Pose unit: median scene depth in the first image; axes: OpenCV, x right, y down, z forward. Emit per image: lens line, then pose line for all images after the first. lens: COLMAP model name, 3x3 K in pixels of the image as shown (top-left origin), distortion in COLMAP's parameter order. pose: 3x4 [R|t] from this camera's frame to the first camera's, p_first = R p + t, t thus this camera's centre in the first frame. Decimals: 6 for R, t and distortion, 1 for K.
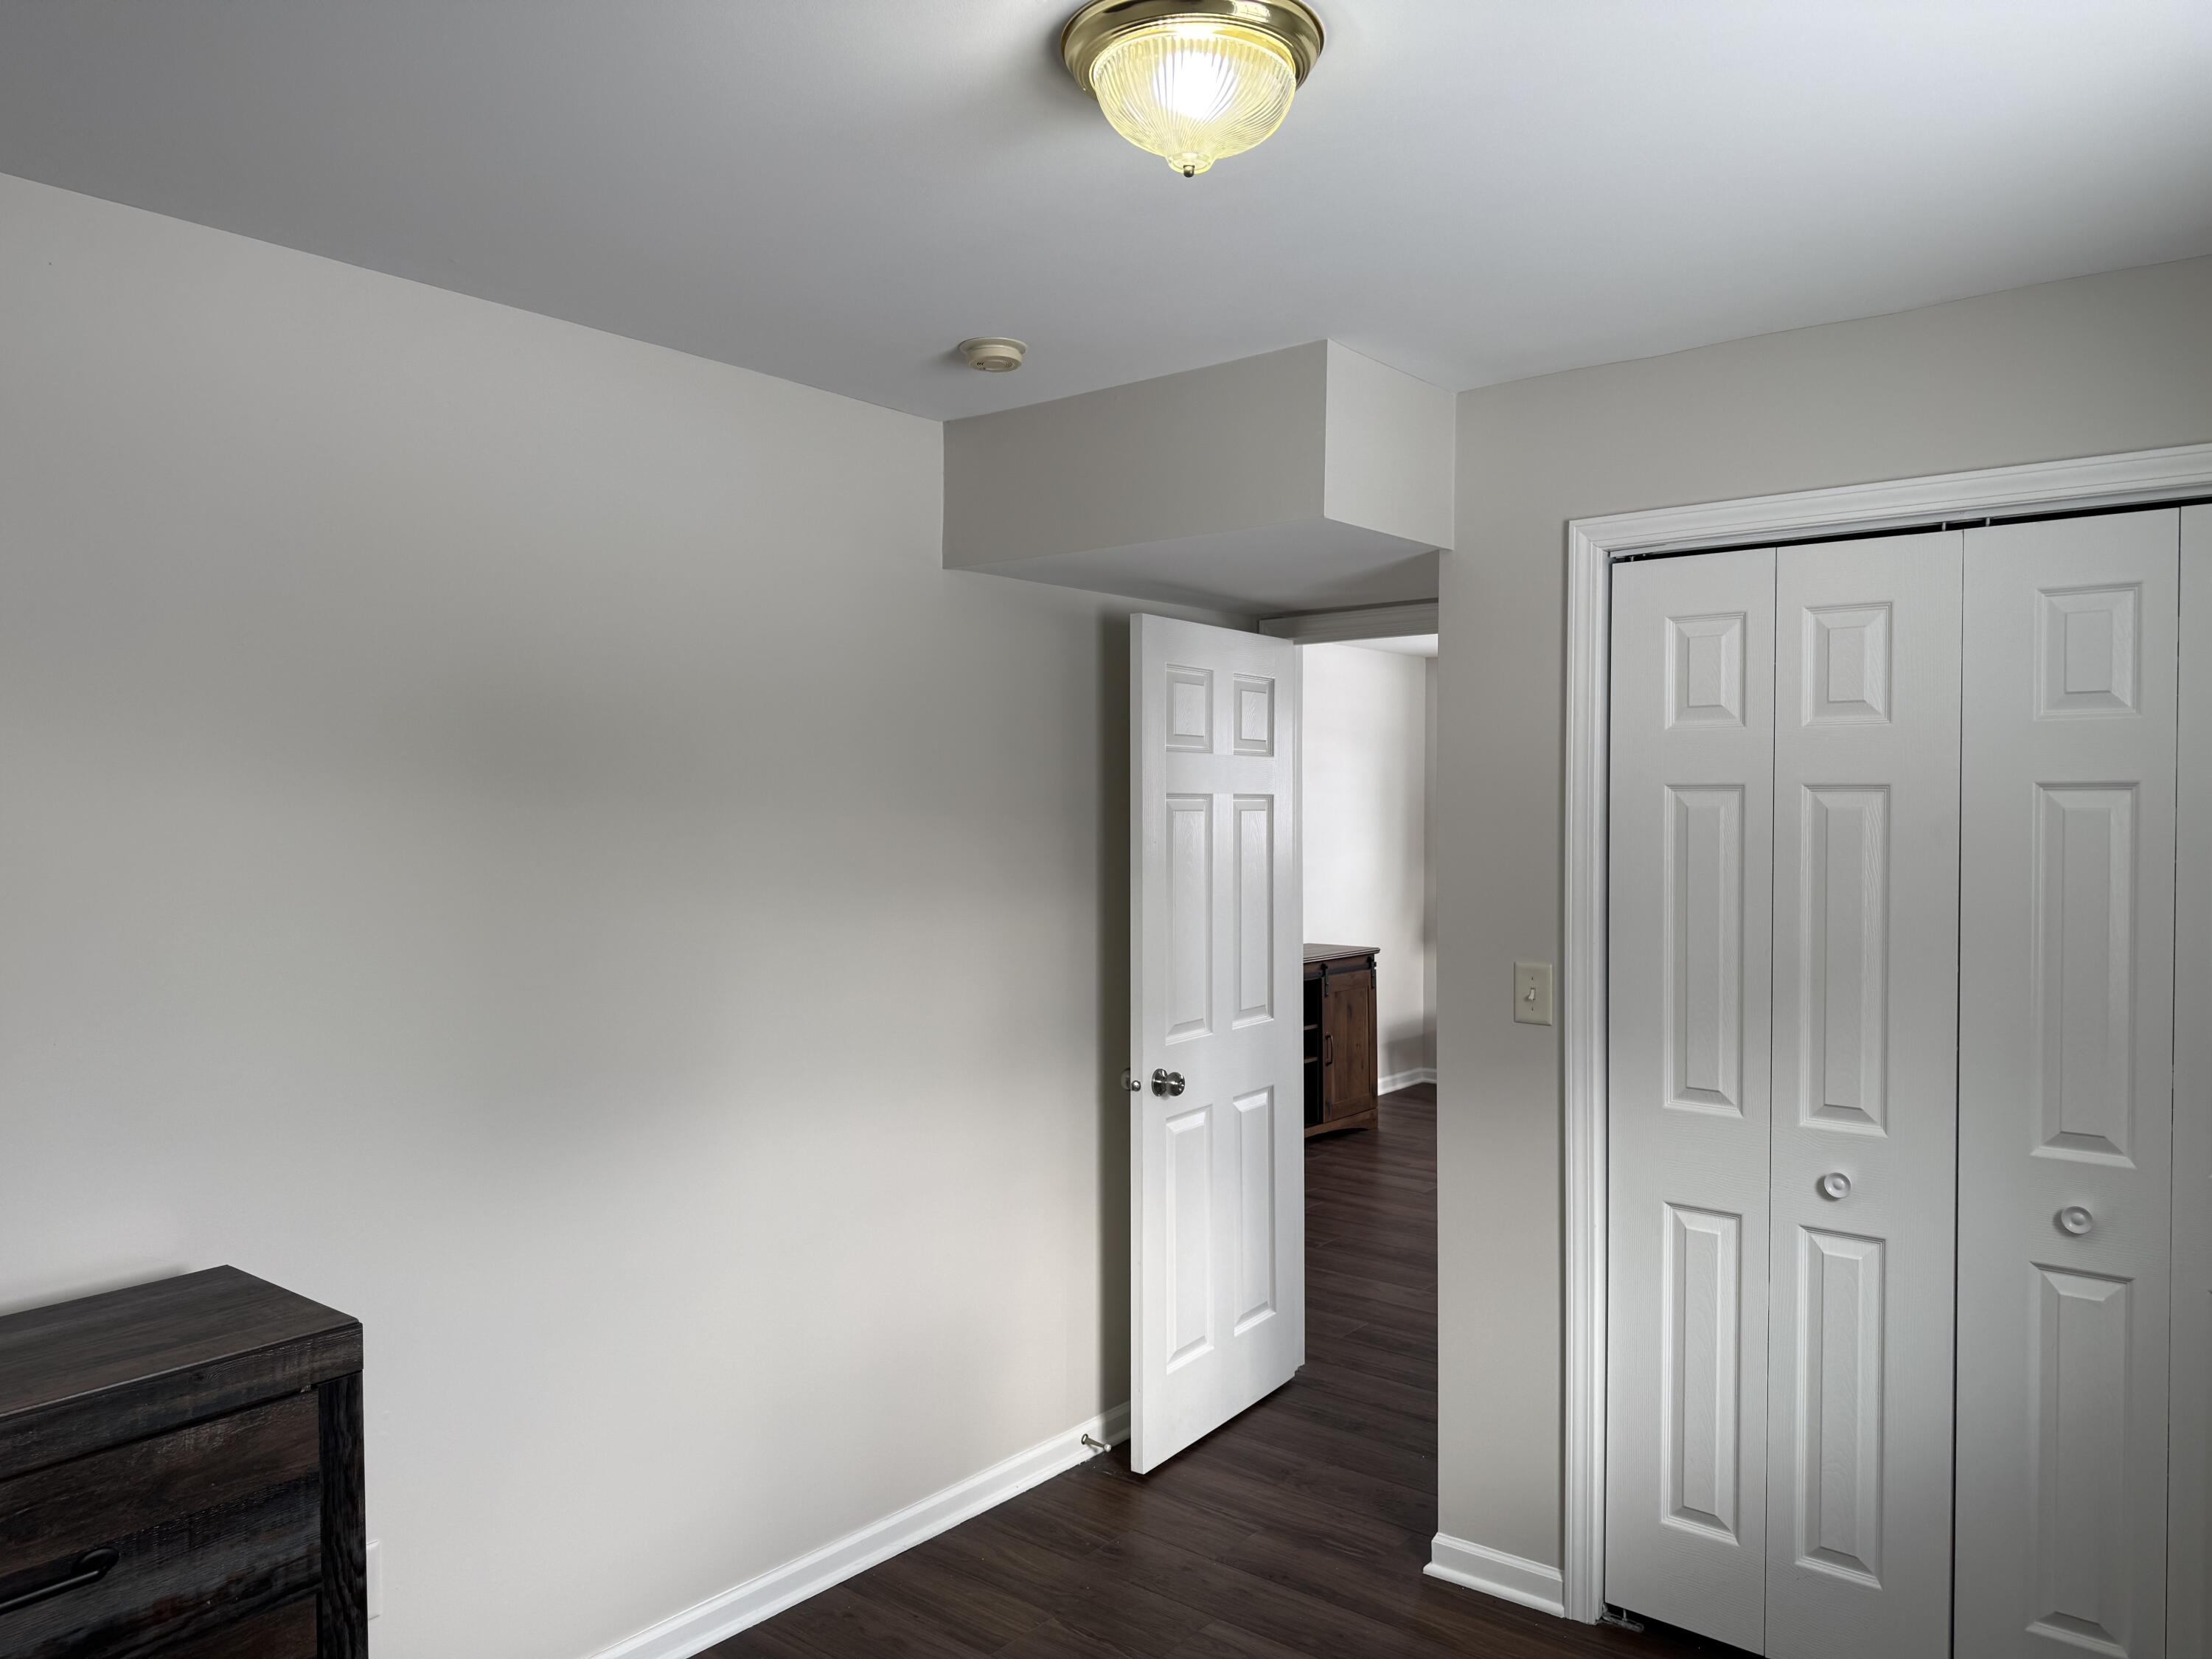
lens RADIAL K [[1563.6, 0, 1106.0], [0, 1563.6, 829.5], [0, 0, 1]] dist [0.054180, -0.061633]
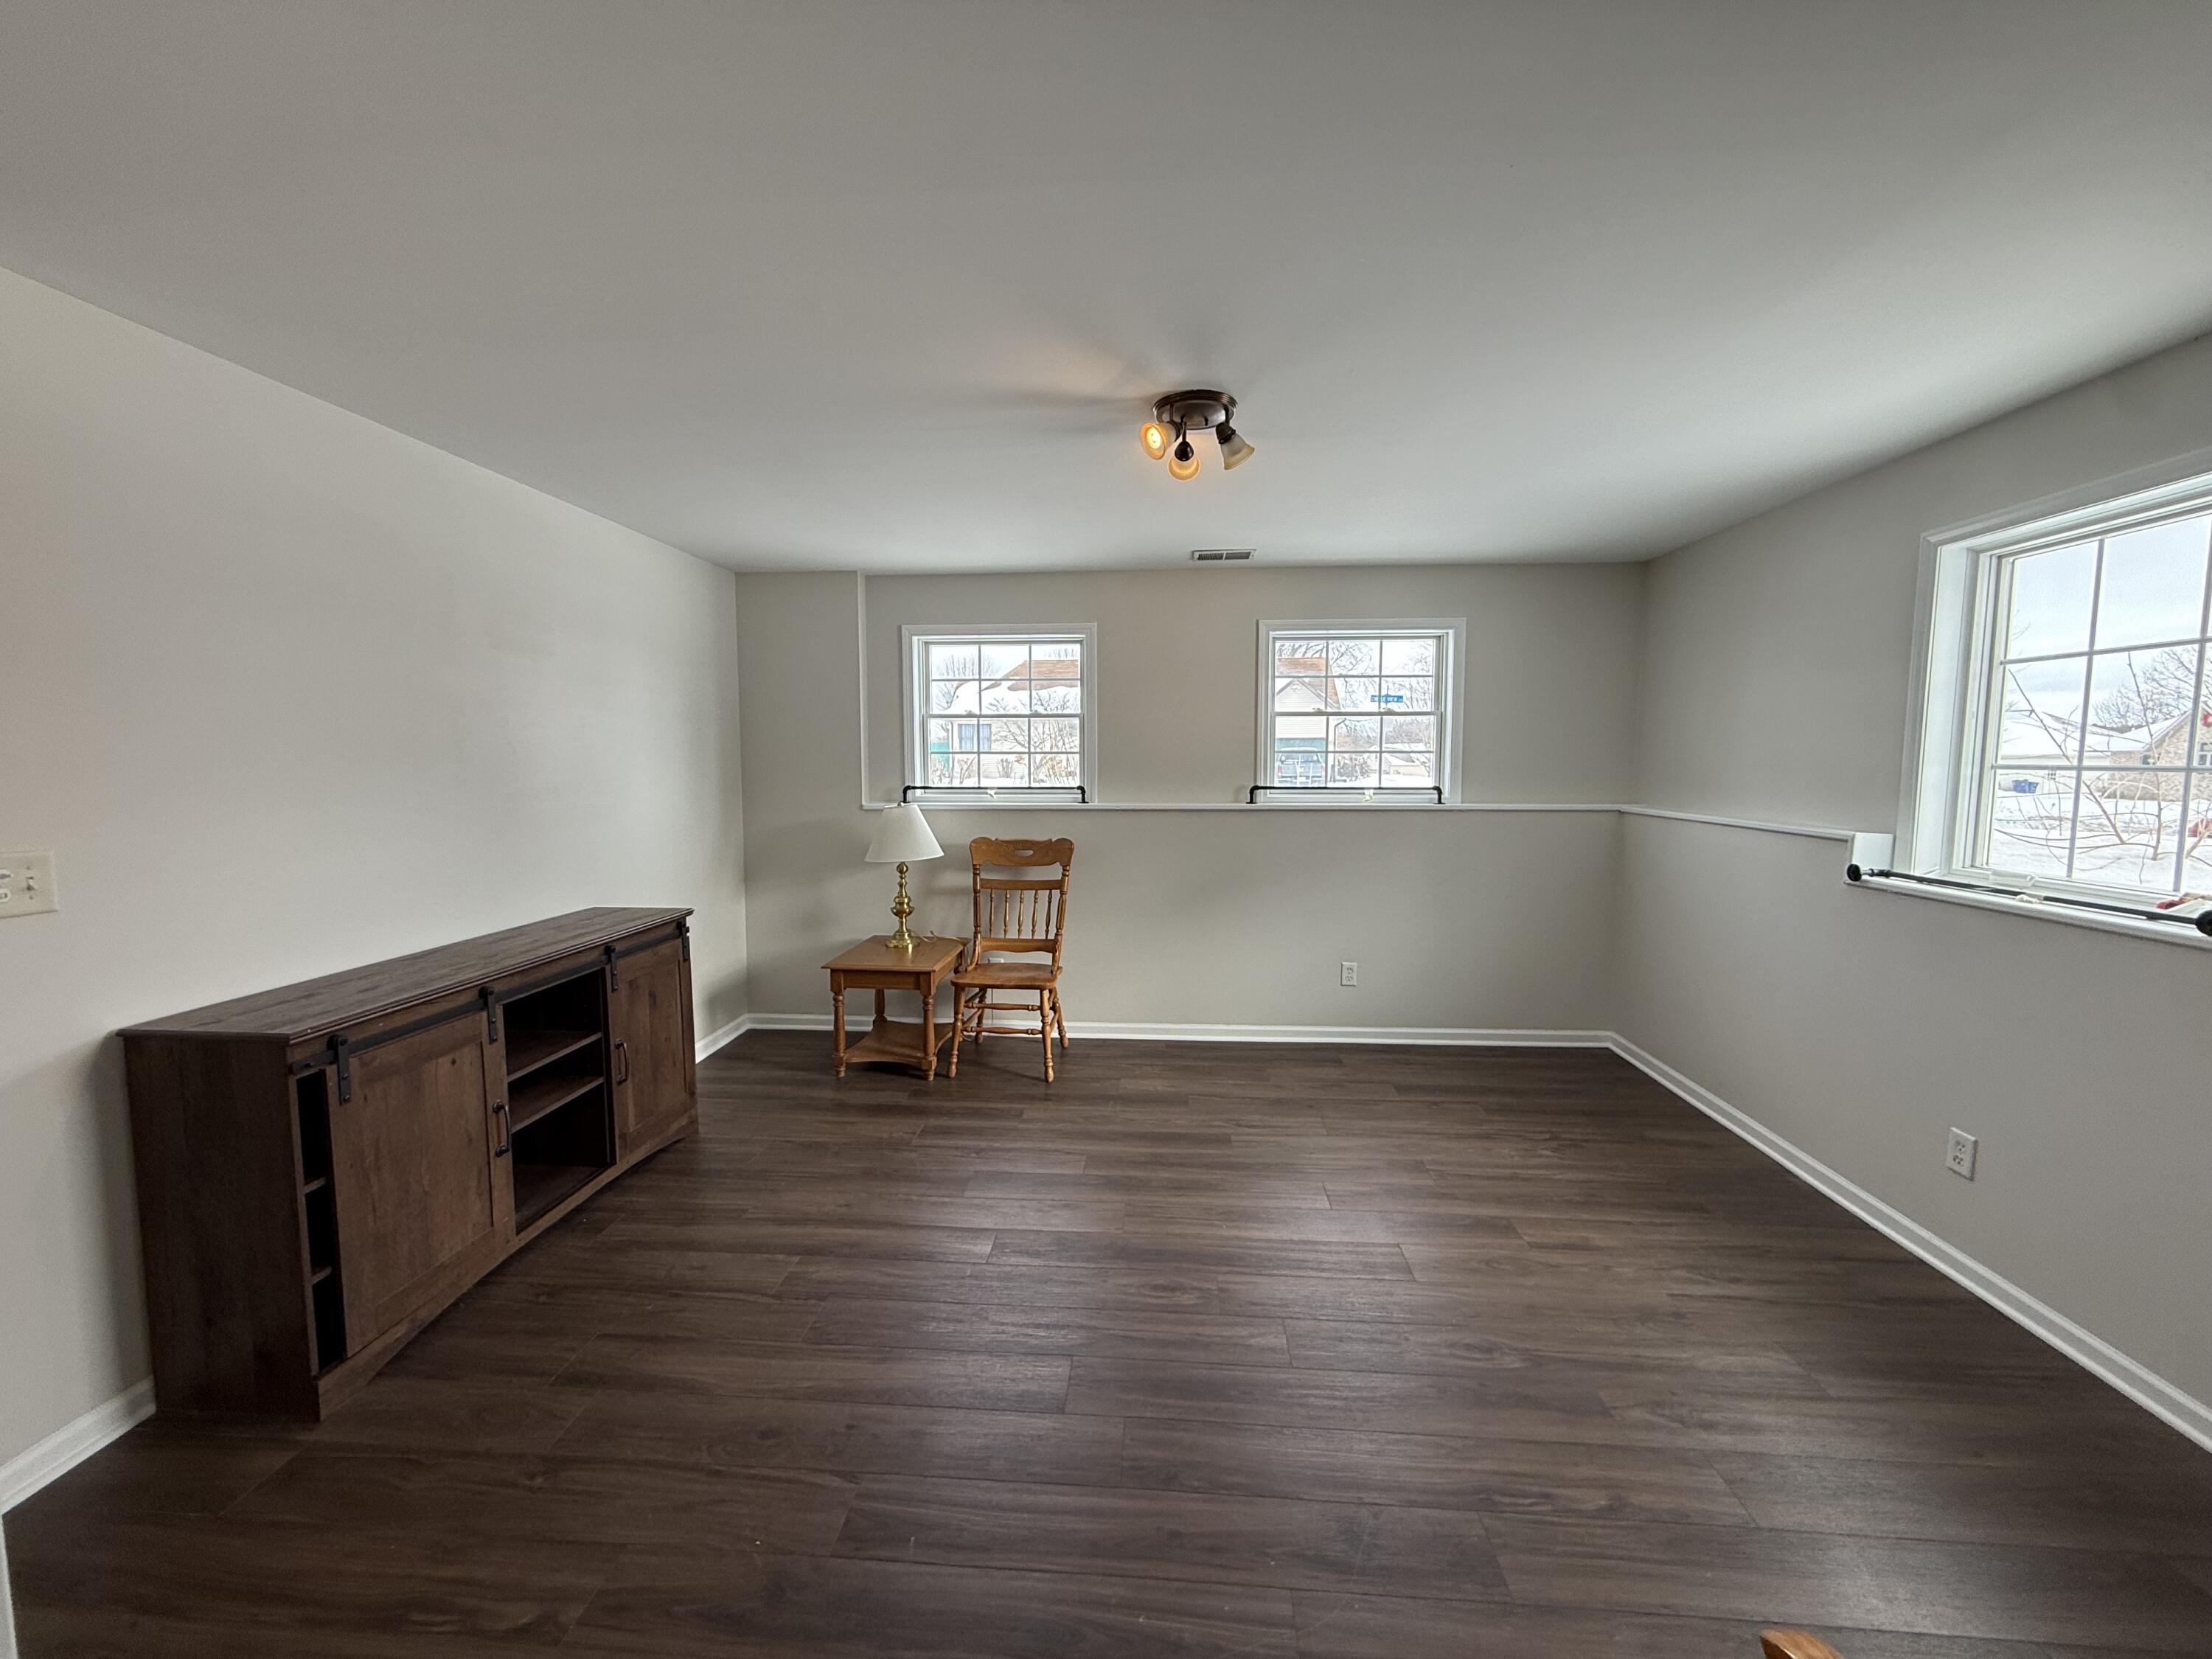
lens RADIAL K [[885.3, 0, 1100.9], [0, 885.3, 821.1], [0, 0, 1]] dist [0.001732, -0.000011]
pose [[0.821650, -0.039849, 0.568597, 0.093082], [0.007269, 0.998205, 0.059453, 0.006815], [-0.569946, -0.044716, 0.820465, 0.527769]]
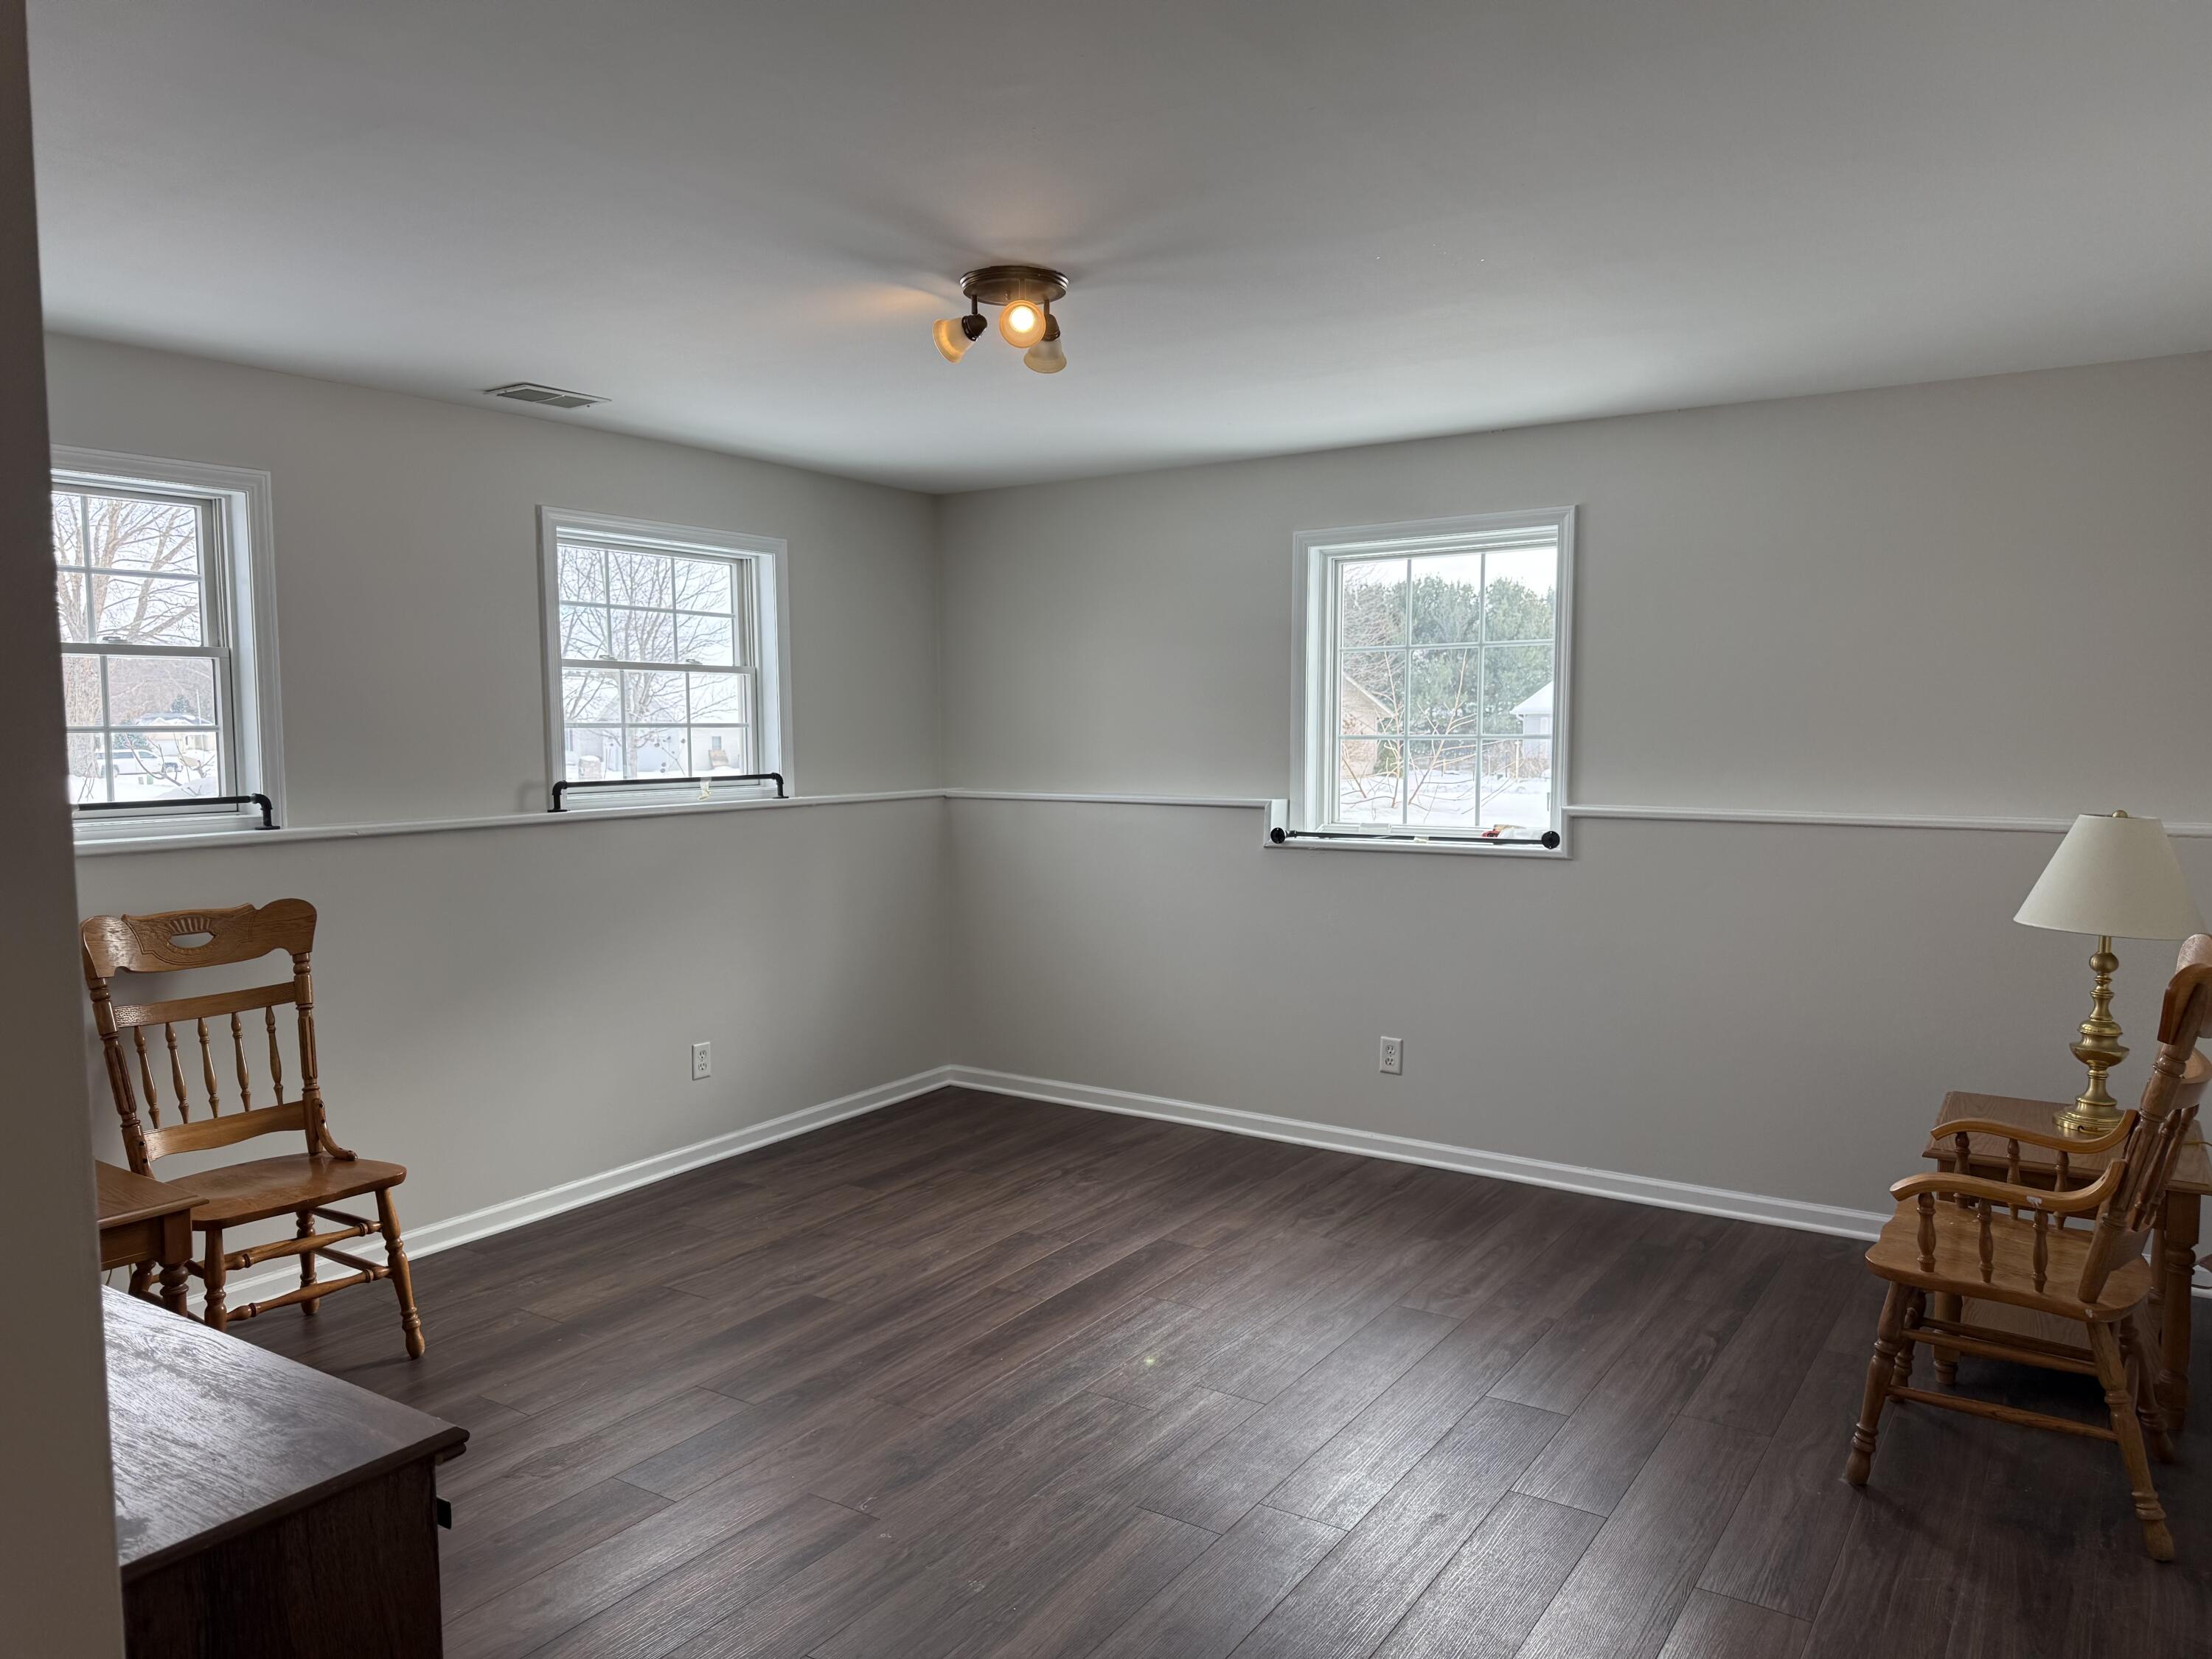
lens RADIAL K [[1544.0, 0, 1106.0], [0, 1544.0, 829.5], [0, 0, 1]] dist [0.088076, -0.060071]
pose [[-0.095101, -0.064809, 0.993356, -0.137801], [0.022230, 0.997491, 0.067207, 0.000756], [-0.995219, 0.028474, -0.093422, 0.801425]]
